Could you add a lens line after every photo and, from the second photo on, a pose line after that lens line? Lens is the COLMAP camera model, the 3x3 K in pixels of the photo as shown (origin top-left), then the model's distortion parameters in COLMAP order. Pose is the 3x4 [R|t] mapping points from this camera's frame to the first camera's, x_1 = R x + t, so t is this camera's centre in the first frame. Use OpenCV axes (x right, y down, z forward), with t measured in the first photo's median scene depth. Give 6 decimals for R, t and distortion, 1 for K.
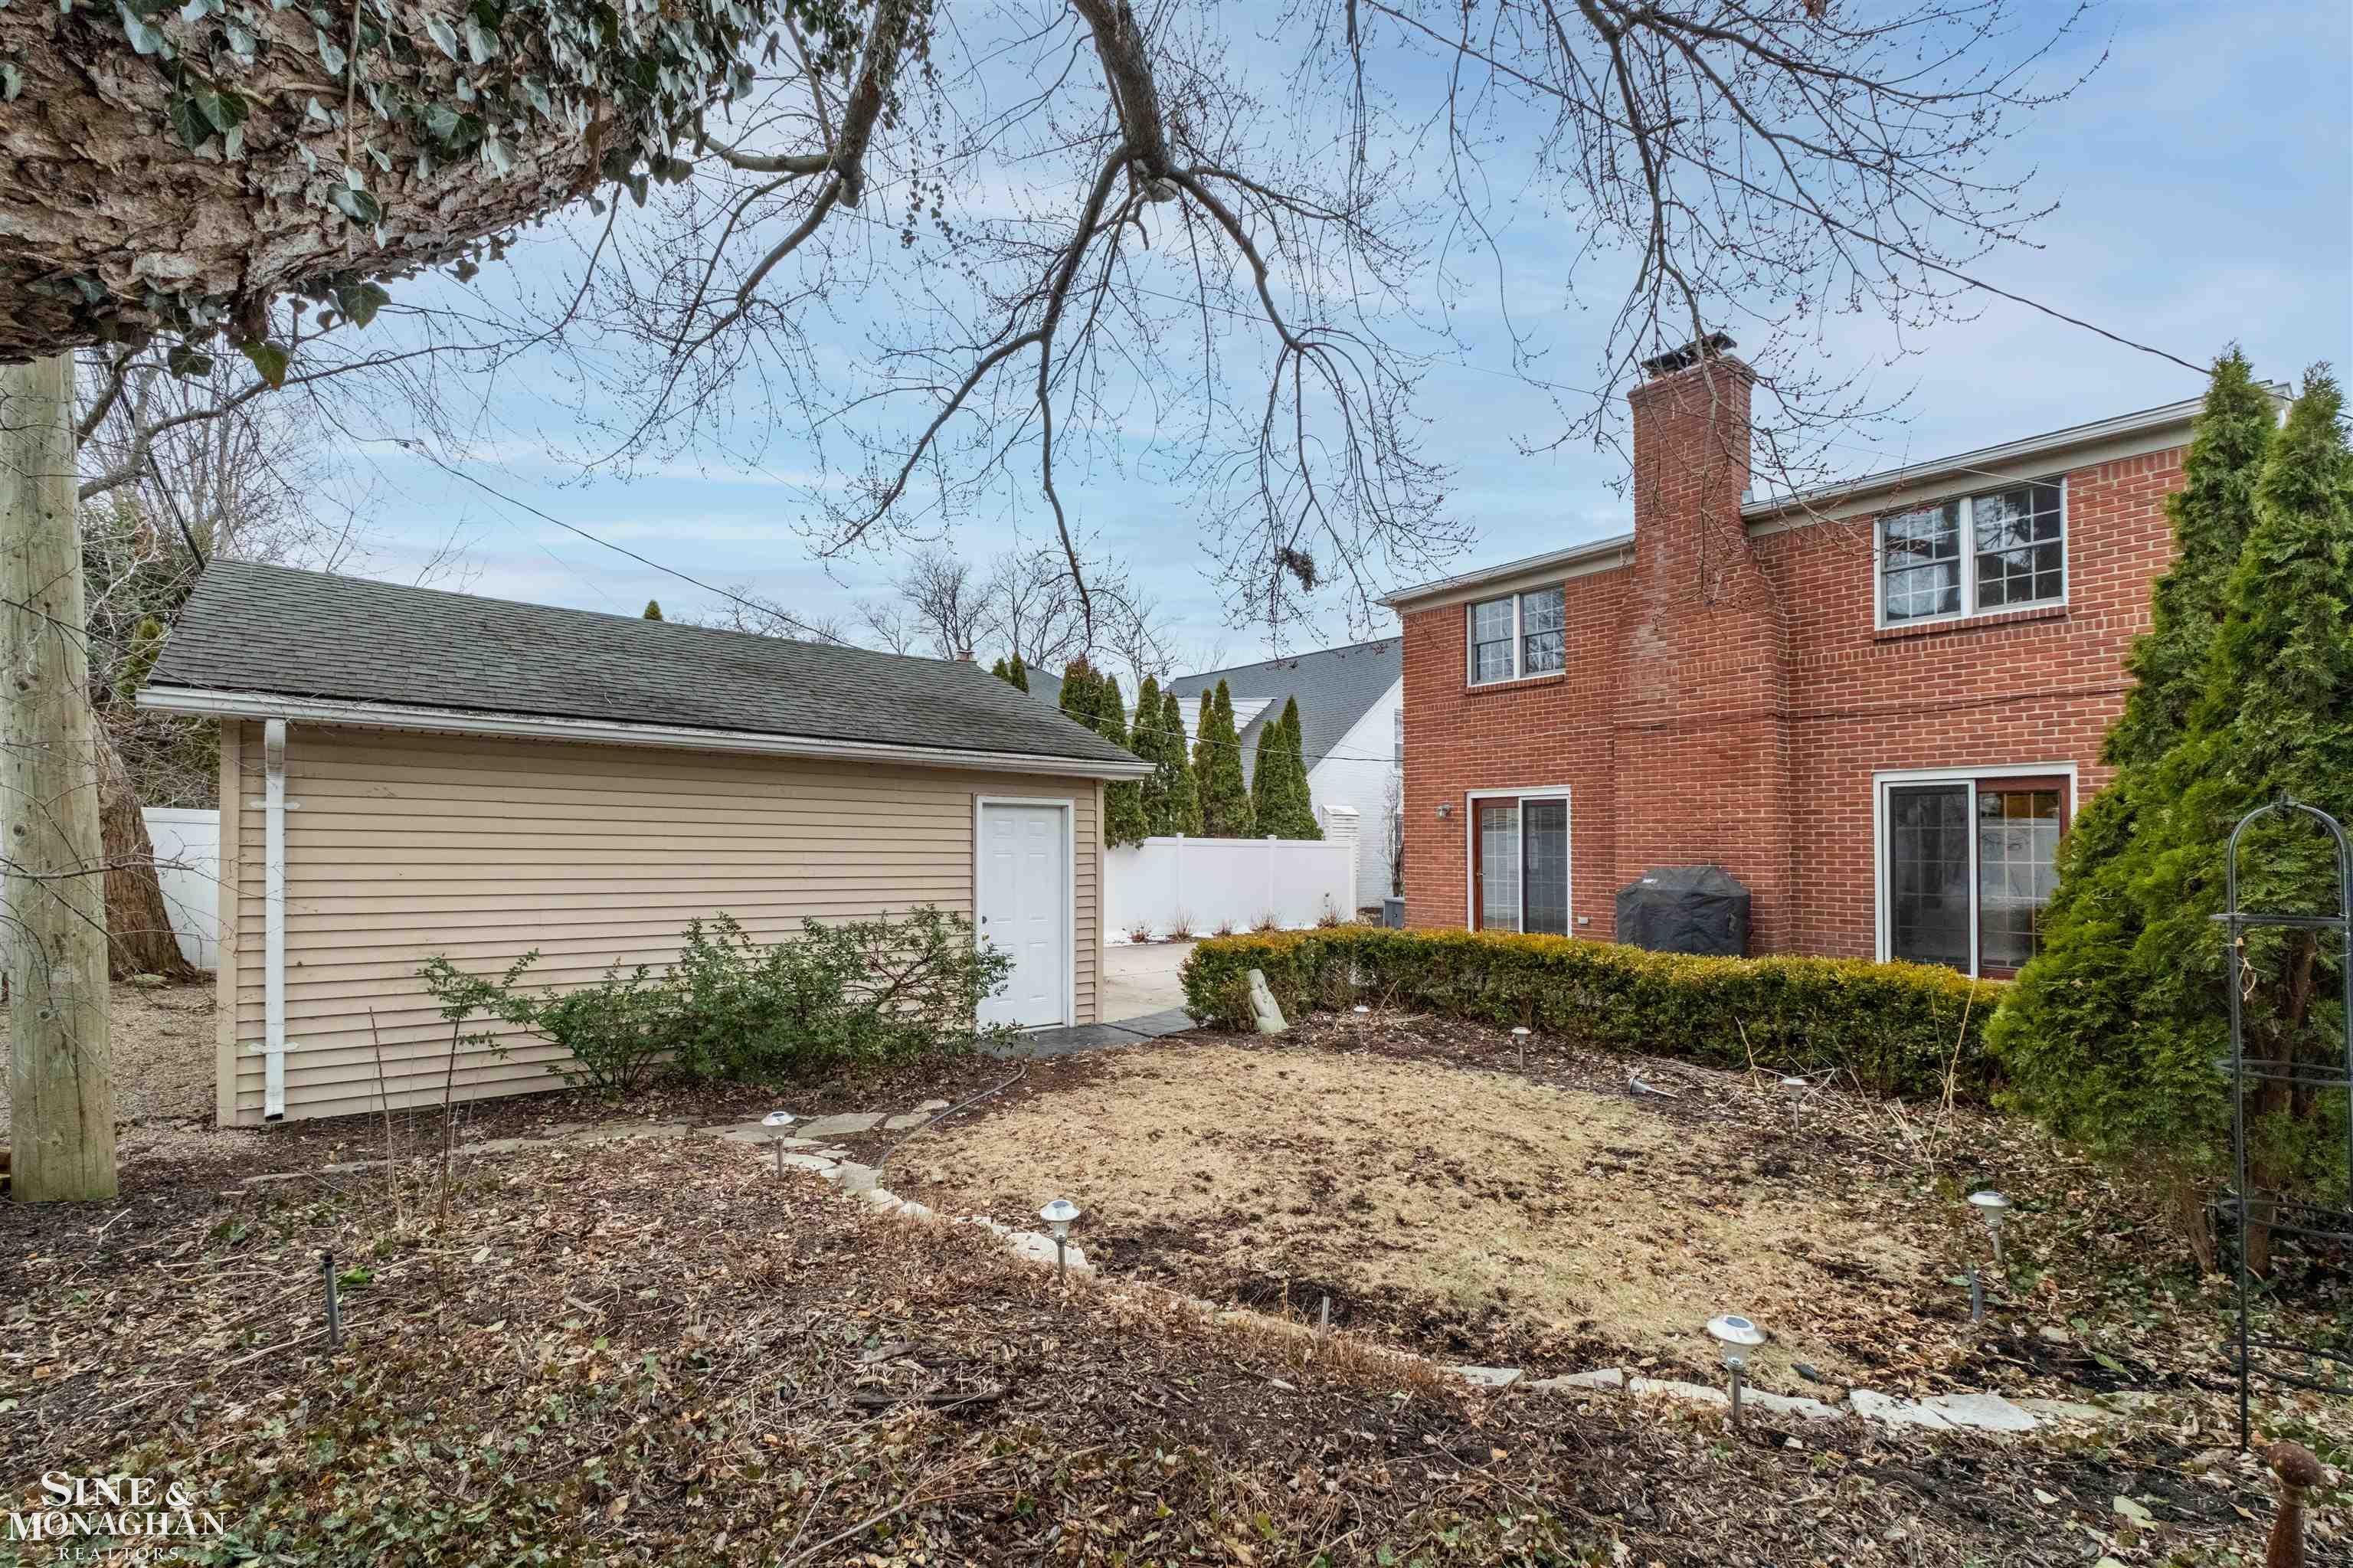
lens RADIAL K [[1005.1, 0, 1185.4], [0, 1005.1, 811.8], [0, 0, 1]] dist [-0.000791, -0.000015]
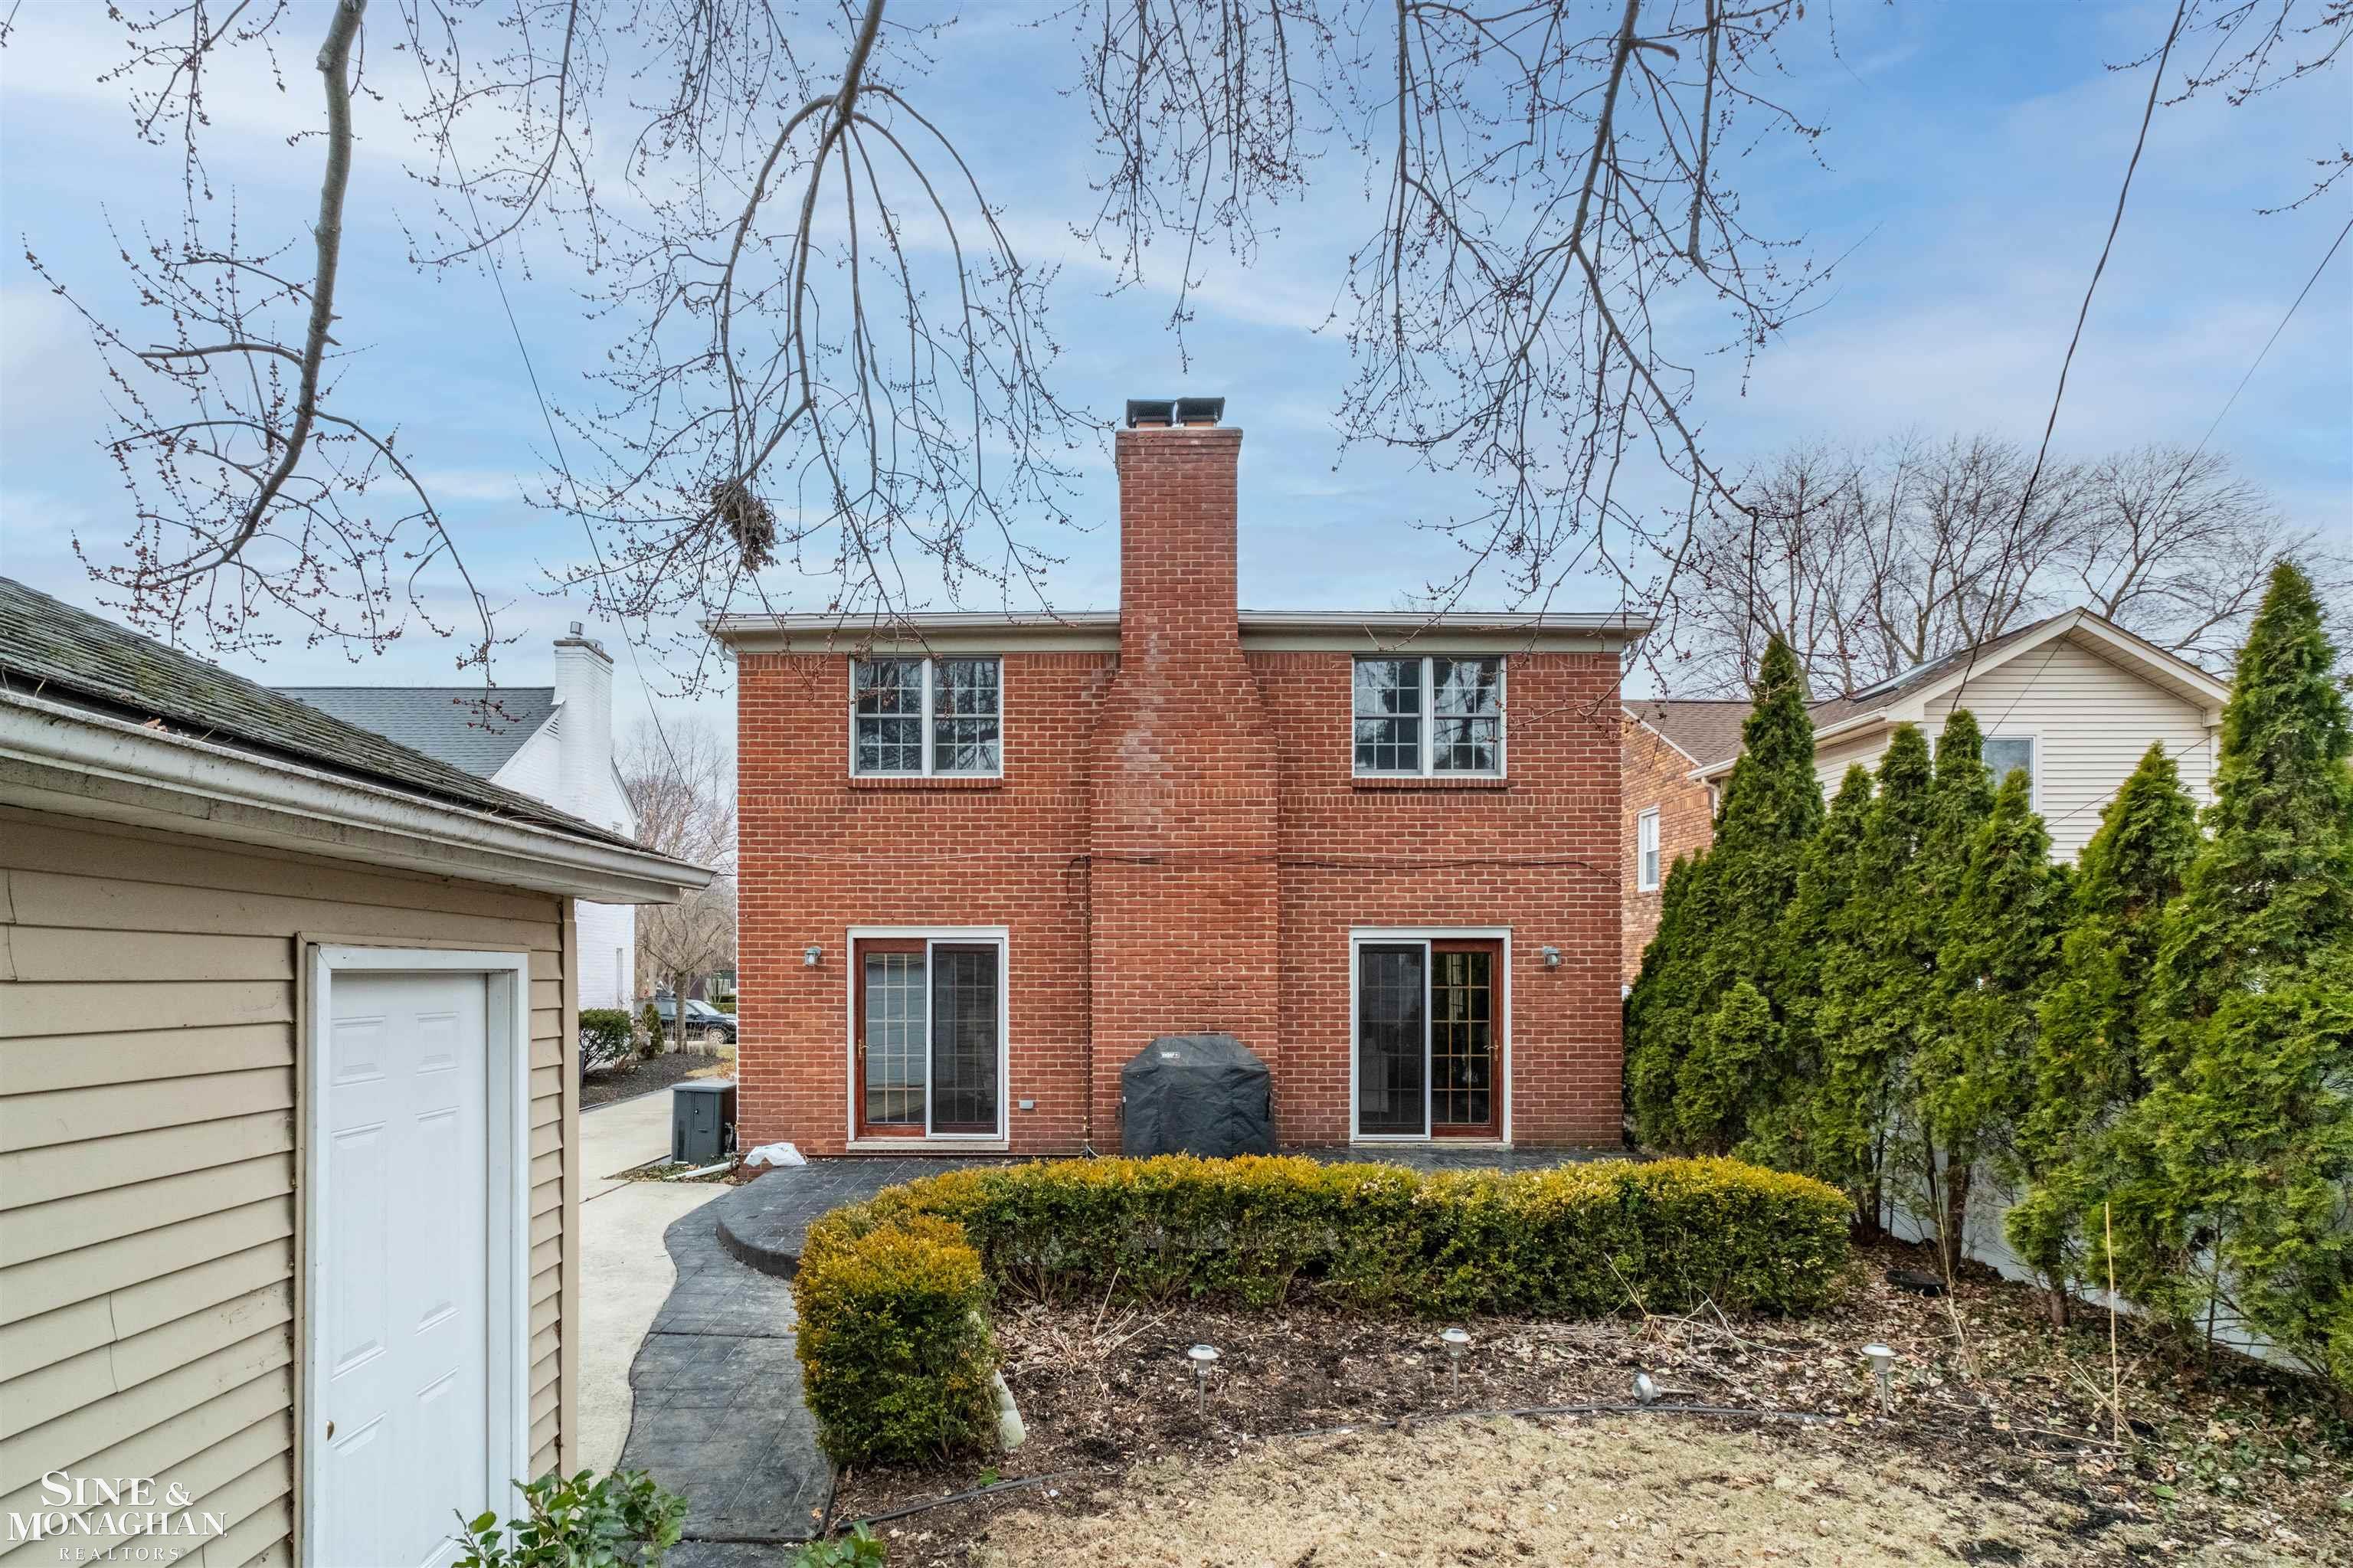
lens RADIAL K [[1104.1, 0, 1172.1], [0, 1104.1, 955.9], [0, 0, 1]] dist [-0.001559, -0.000095]
pose [[0.644899, 0.011253, 0.764185, -0.200558], [-0.025204, 0.999661, 0.006550, -0.014887], [-0.763852, -0.023484, 0.644964, 0.432898]]
